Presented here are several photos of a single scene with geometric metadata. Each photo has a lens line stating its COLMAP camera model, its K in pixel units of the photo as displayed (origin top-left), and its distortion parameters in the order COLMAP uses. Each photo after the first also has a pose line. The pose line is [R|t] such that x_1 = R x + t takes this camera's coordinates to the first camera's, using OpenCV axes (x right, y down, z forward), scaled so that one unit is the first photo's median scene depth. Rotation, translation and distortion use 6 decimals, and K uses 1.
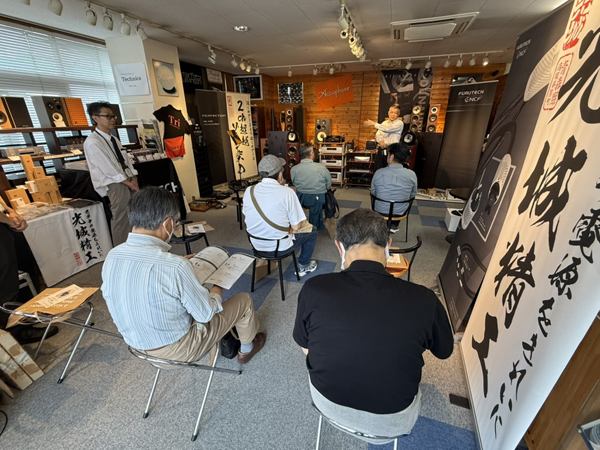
lens RADIAL K [[261.5, 0, 300.0], [0, 261.5, 225.0], [0, 0, 1]] dist [-0.001410, 0.000087]
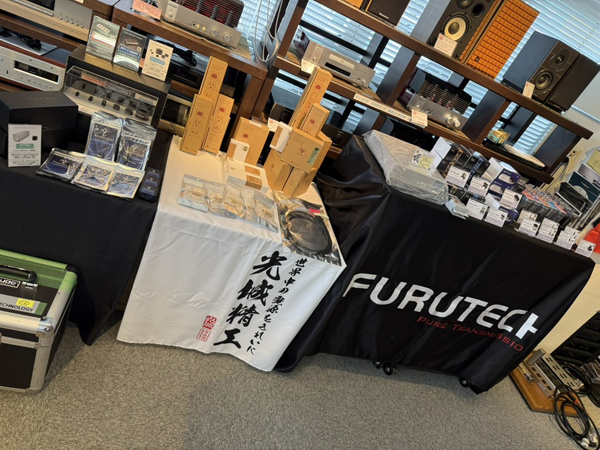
lens RADIAL K [[415.9, 0, 300.0], [0, 415.9, 225.0], [0, 0, 1]] dist [0.001495, -0.003228]
pose [[0.410982, 0.640594, -0.648639, -0.346973], [-0.691745, 0.682559, 0.235799, -0.159854], [0.593786, 0.351784, 0.723648, 0.411524]]
